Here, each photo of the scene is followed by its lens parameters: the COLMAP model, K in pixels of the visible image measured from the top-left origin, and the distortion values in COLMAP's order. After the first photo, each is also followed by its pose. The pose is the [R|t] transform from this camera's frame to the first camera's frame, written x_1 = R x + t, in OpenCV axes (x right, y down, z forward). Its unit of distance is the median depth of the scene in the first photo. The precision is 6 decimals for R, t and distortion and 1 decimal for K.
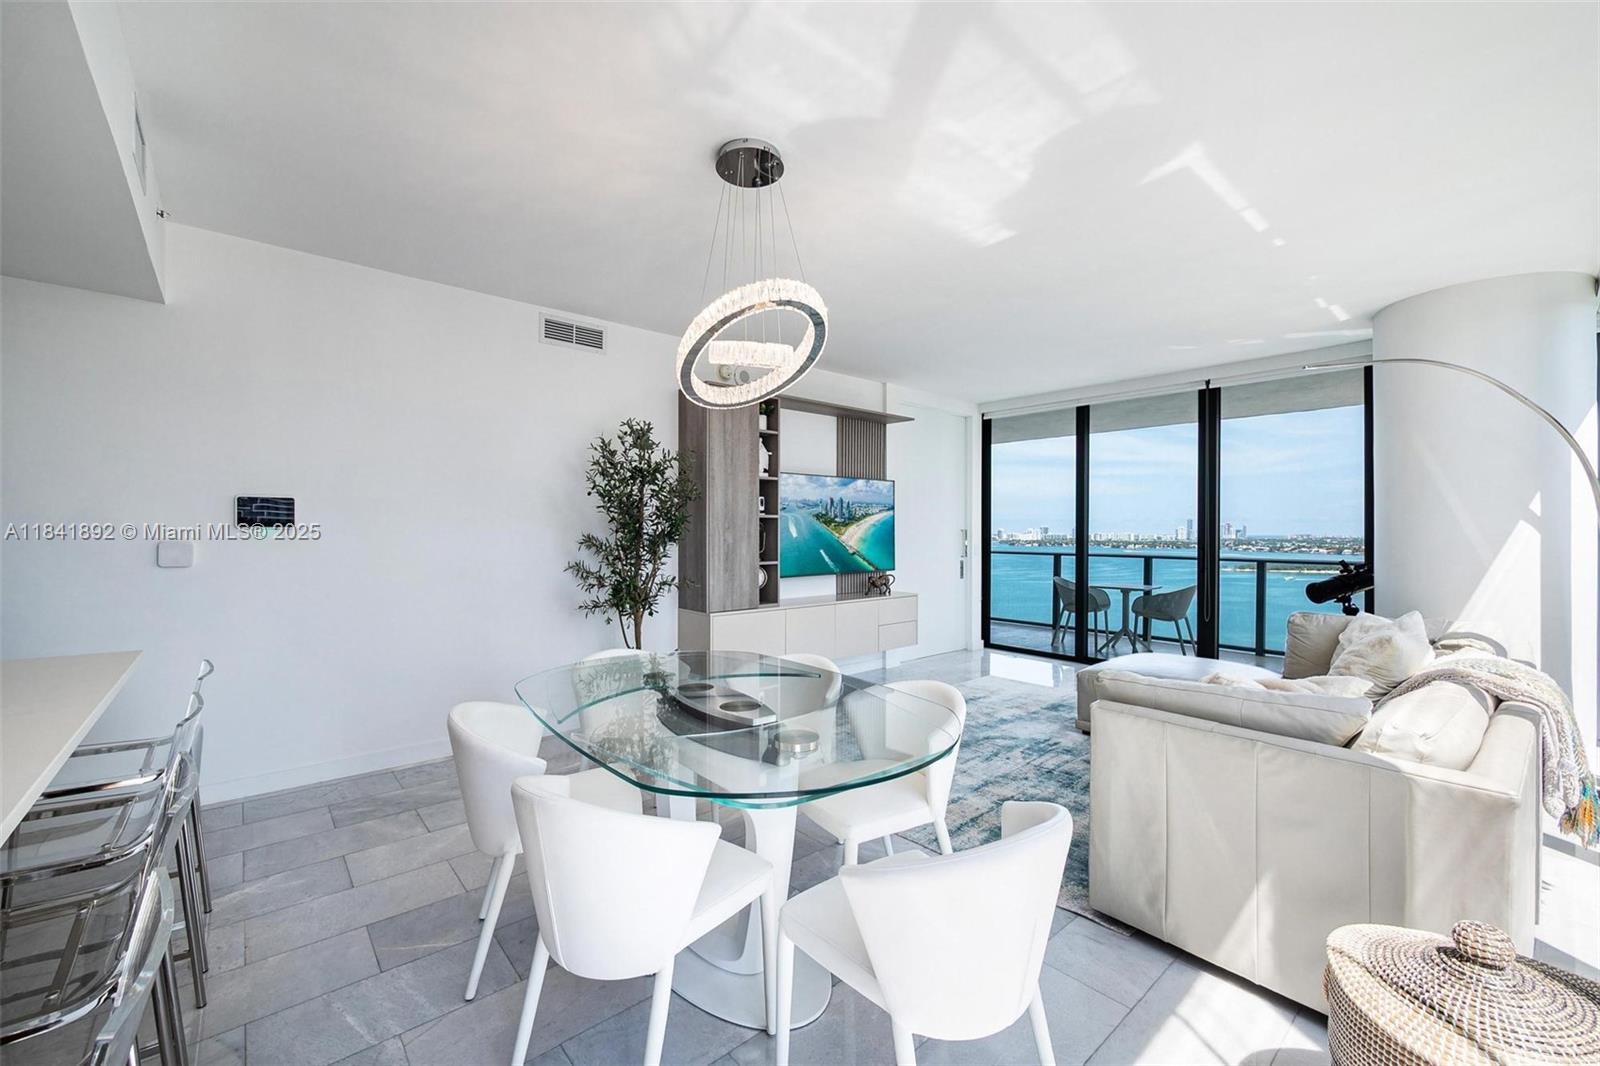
lens RADIAL K [[653.8, 0, 809.7], [0, 653.8, 533.6], [0, 0, 1]] dist [-0.005401, -0.000196]
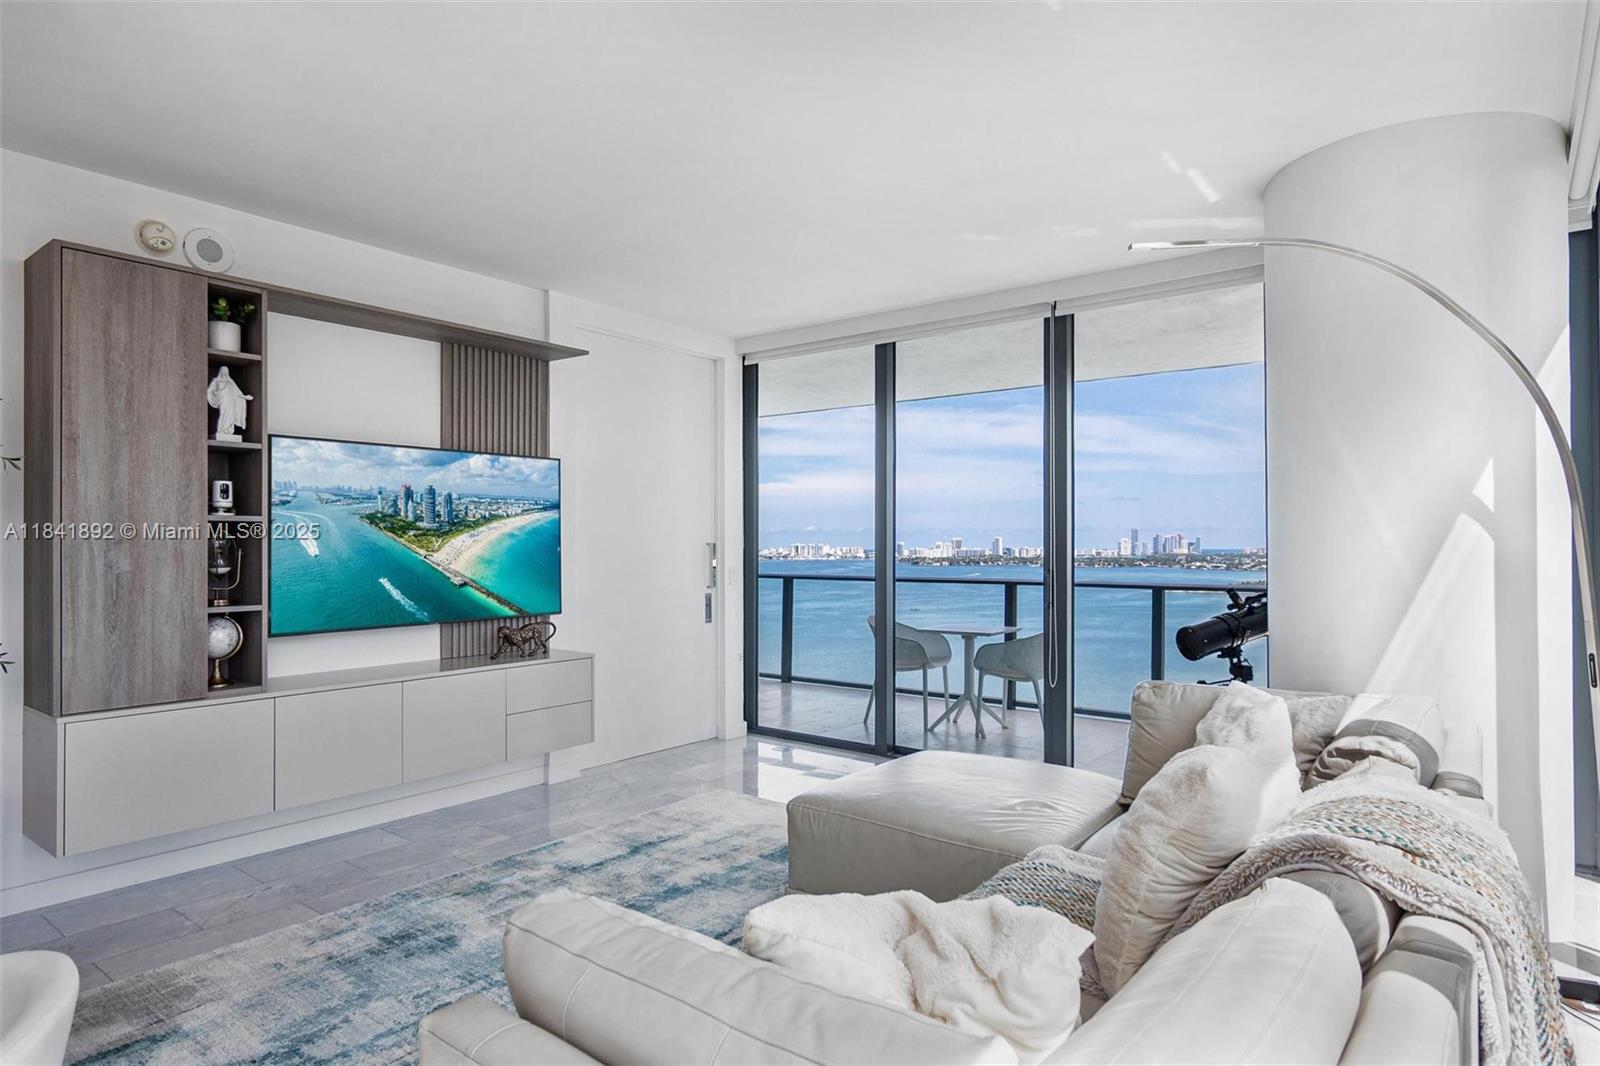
lens RADIAL K [[912.1, 0, 818.8], [0, 912.1, 544.0], [0, 0, 1]] dist [-0.000076, -0.001675]
pose [[0.981328, -0.004664, 0.192284, 0.223947], [0.005907, 0.999965, -0.005889, 0.000888], [-0.192250, 0.006915, 0.981322, 0.186292]]
